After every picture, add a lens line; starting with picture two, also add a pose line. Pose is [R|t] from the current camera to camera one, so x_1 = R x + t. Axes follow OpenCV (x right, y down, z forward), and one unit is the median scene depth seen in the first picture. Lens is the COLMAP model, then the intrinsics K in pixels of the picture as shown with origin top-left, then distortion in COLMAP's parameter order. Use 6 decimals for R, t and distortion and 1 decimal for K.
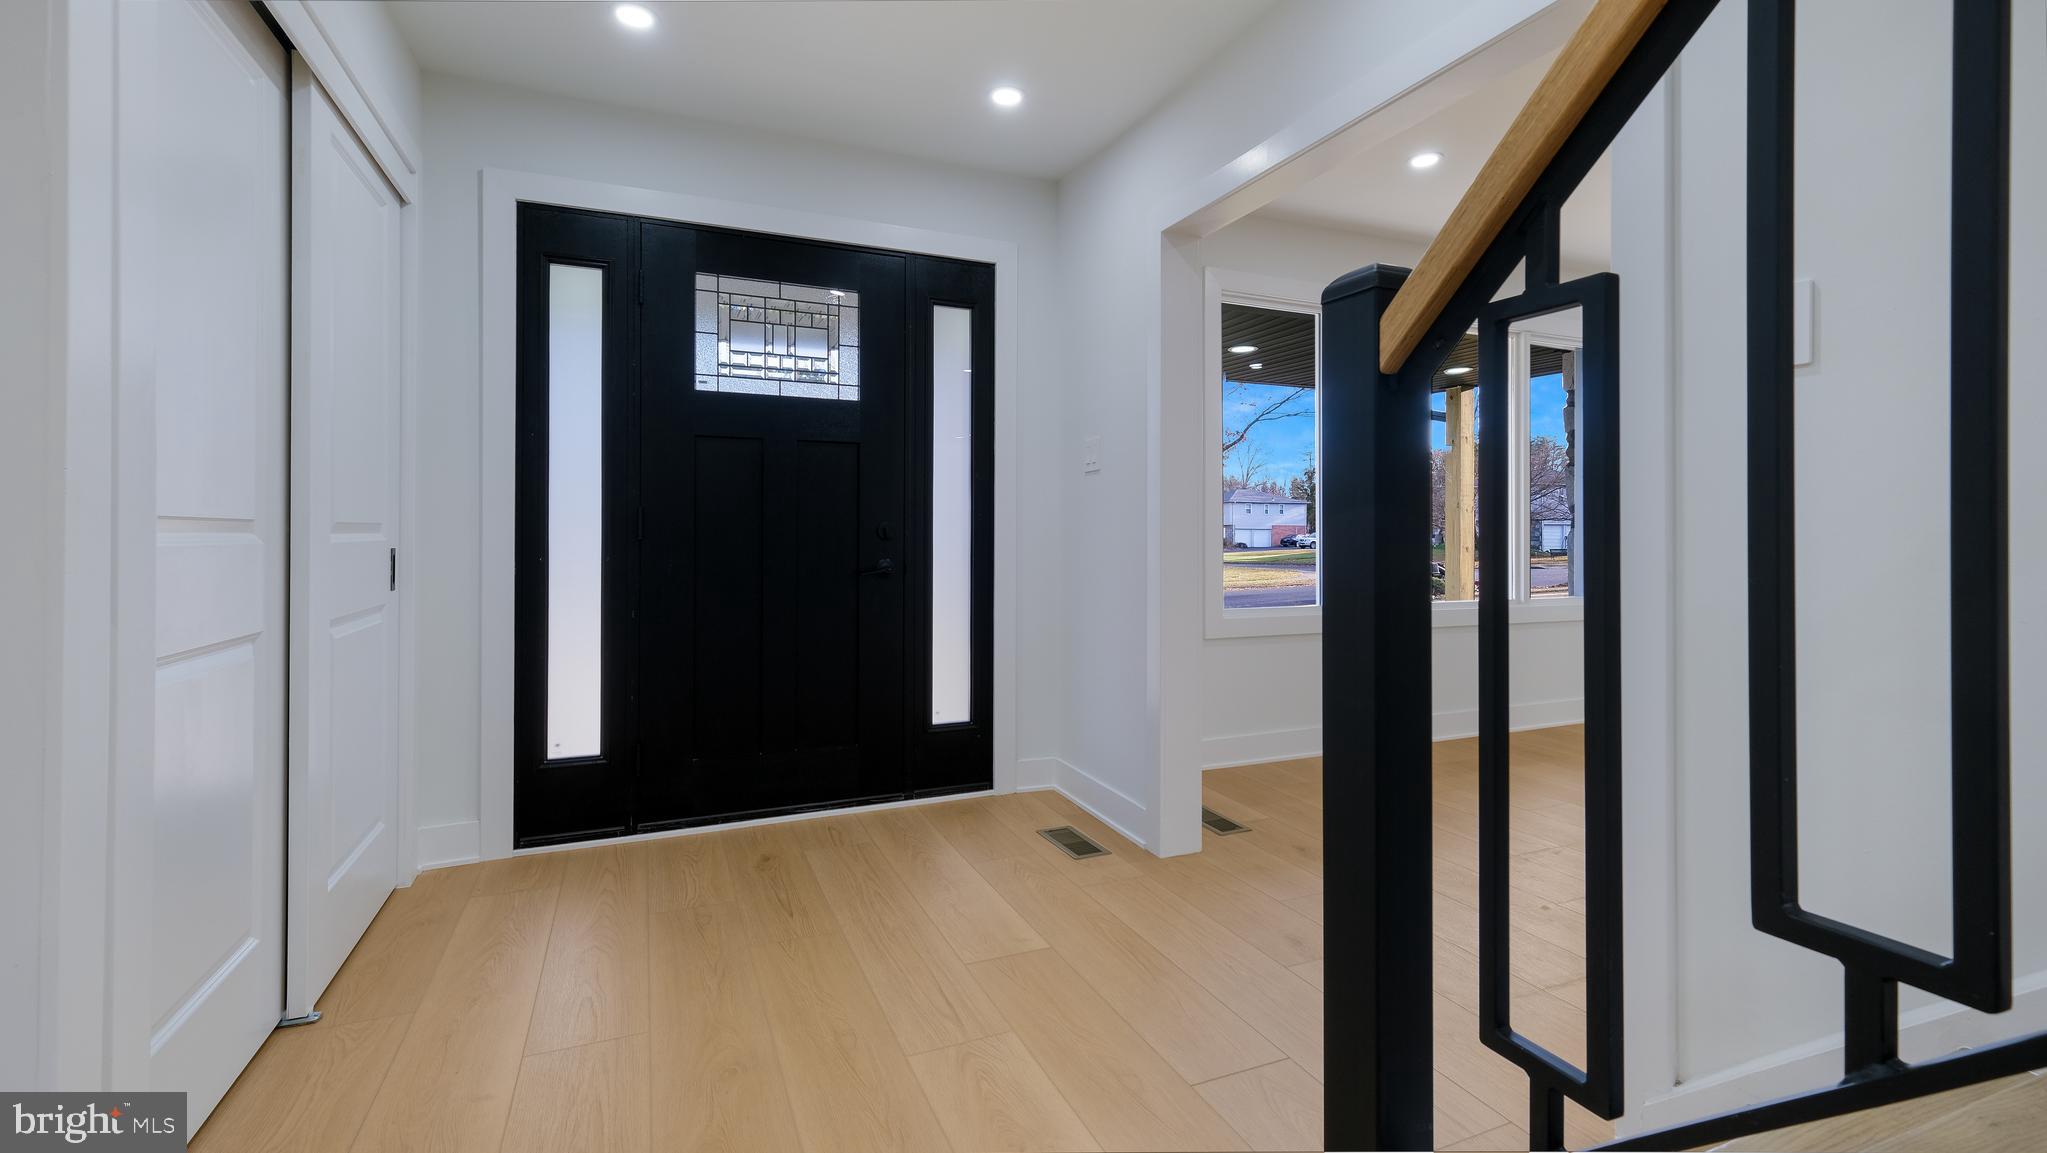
lens RADIAL K [[881.8, 0, 1024.0], [0, 881.8, 536.0], [0, 0, 1]] dist [-0.002095, -0.000318]
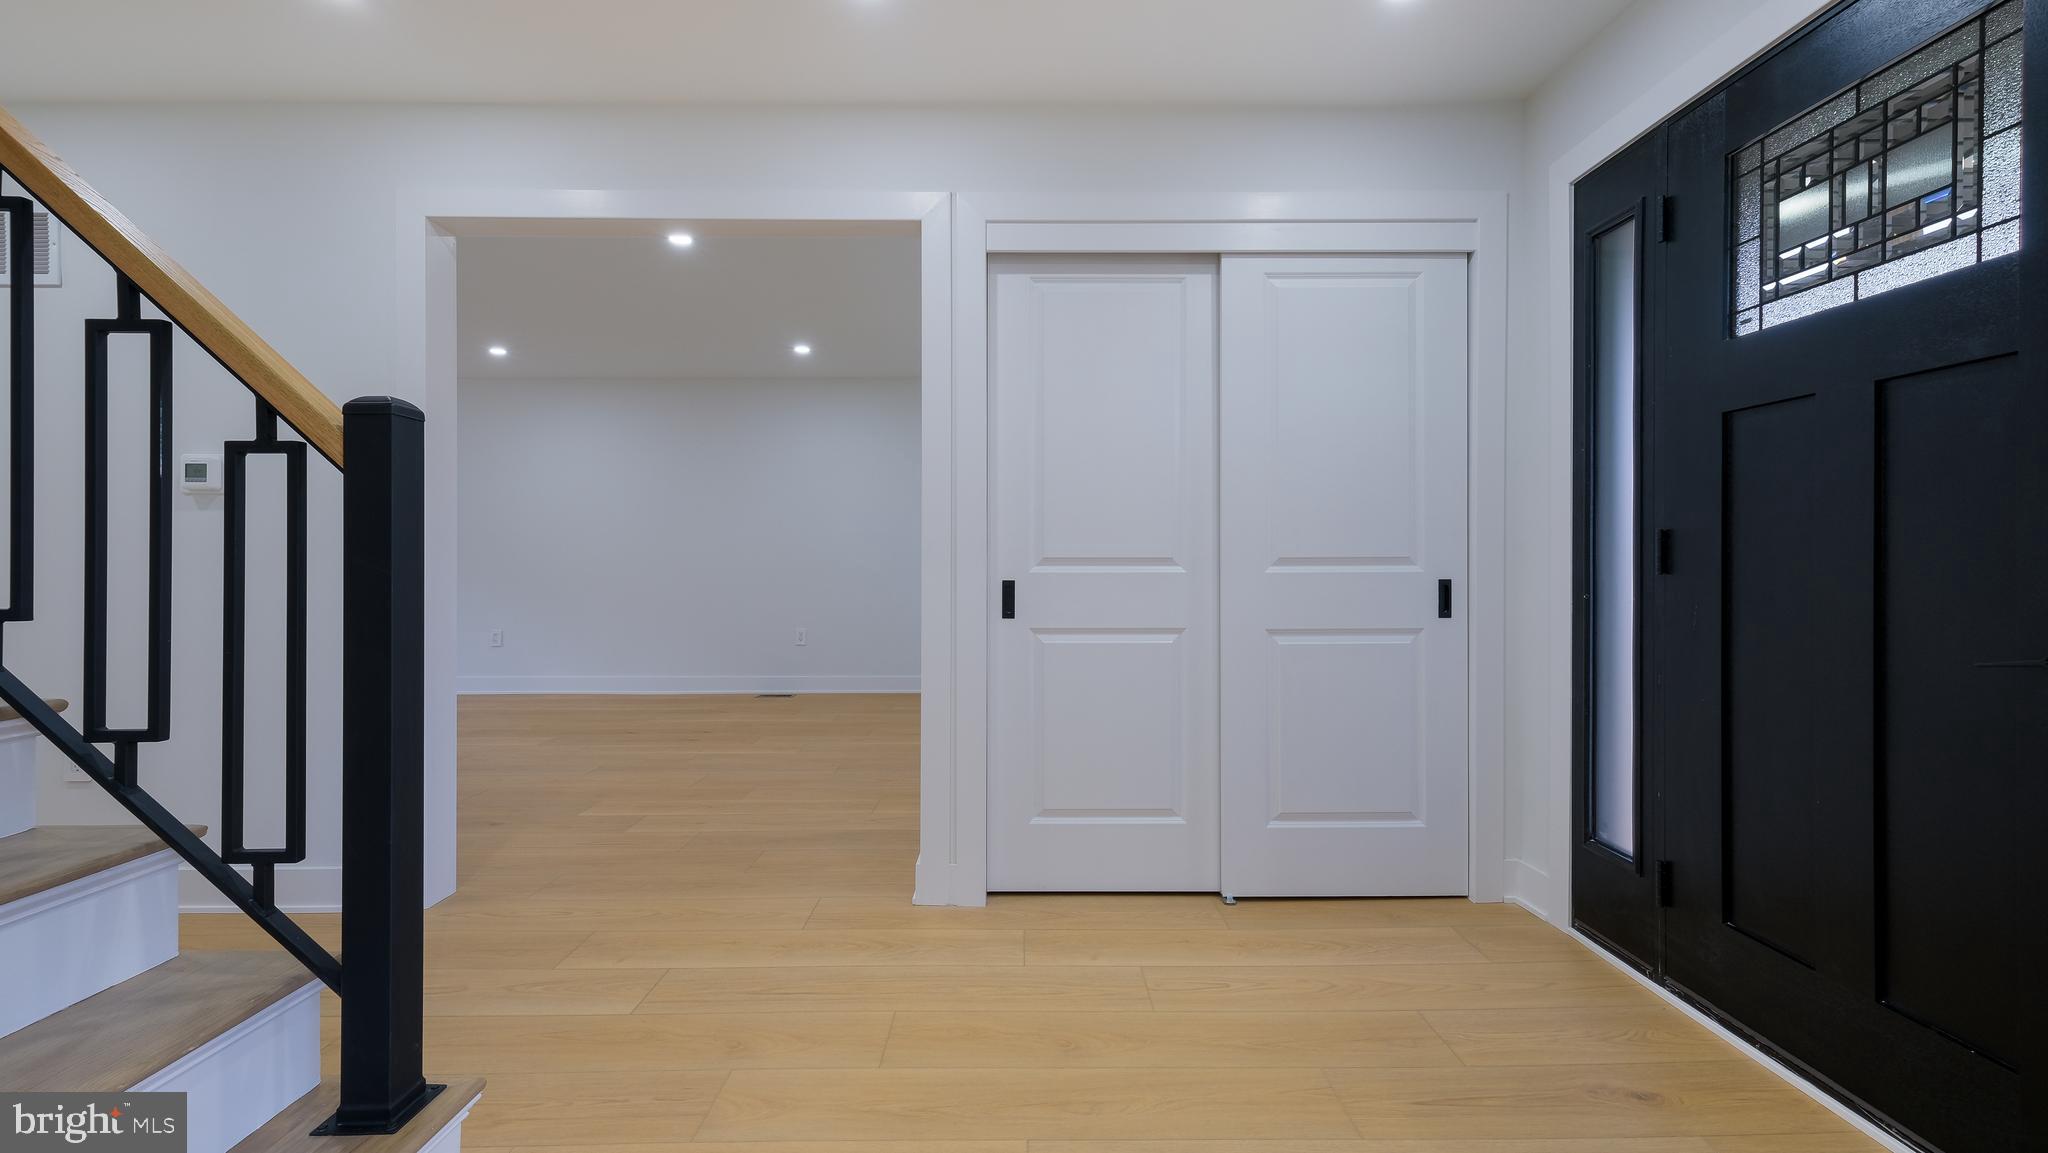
lens RADIAL K [[893.4, 0, 1018.8], [0, 893.4, 560.3], [0, 0, 1]] dist [-0.000774, -0.000176]
pose [[-0.393693, -0.001046, -0.919241, 0.443049], [0.001214, 0.999998, -0.001658, -0.006705], [0.919241, -0.001769, -0.393691, 0.829655]]
